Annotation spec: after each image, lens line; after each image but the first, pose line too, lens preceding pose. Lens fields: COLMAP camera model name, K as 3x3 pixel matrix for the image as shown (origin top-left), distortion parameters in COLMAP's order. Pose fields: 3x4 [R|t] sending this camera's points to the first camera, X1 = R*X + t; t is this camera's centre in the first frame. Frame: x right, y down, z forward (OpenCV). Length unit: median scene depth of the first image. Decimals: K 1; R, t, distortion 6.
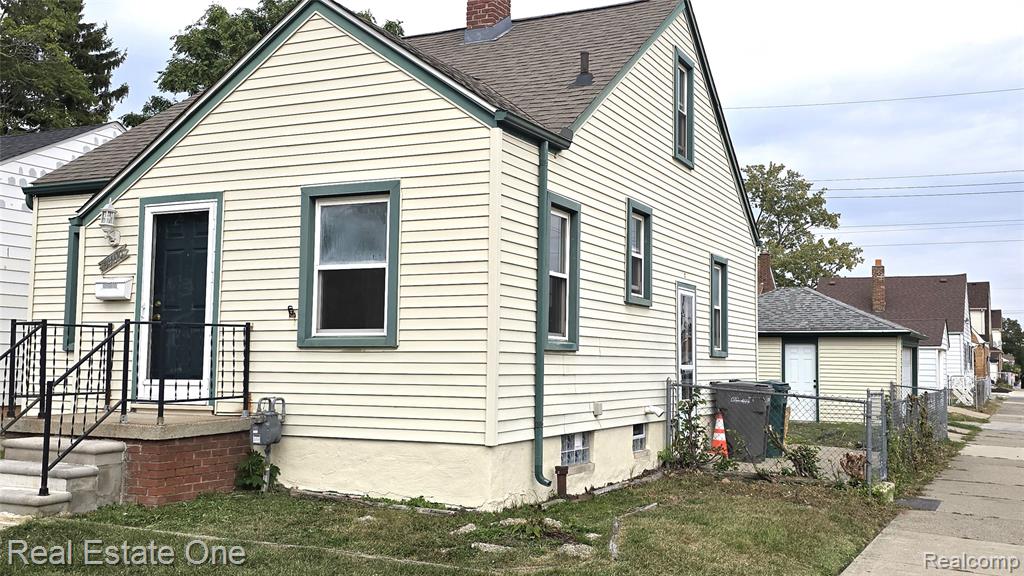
lens RADIAL K [[1106.9, 0, 515.0], [0, 1106.9, 270.8], [0, 0, 1]] dist [-0.029521, 0.000000]
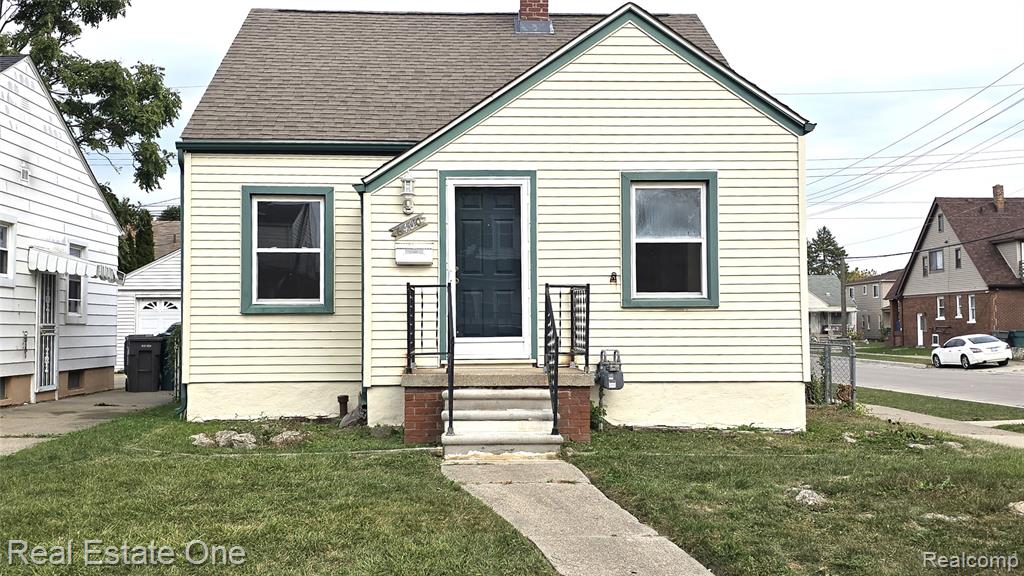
lens RADIAL K [[1106.9, 0, 512.3], [0, 1106.9, 284.4], [0, 0, 1]] dist [-0.029521, 0.000000]
pose [[0.889646, 0.004619, 0.456628, -0.833139], [-0.025994, 0.998840, 0.040540, -0.000411], [-0.455911, -0.047936, 0.888734, 0.003821]]
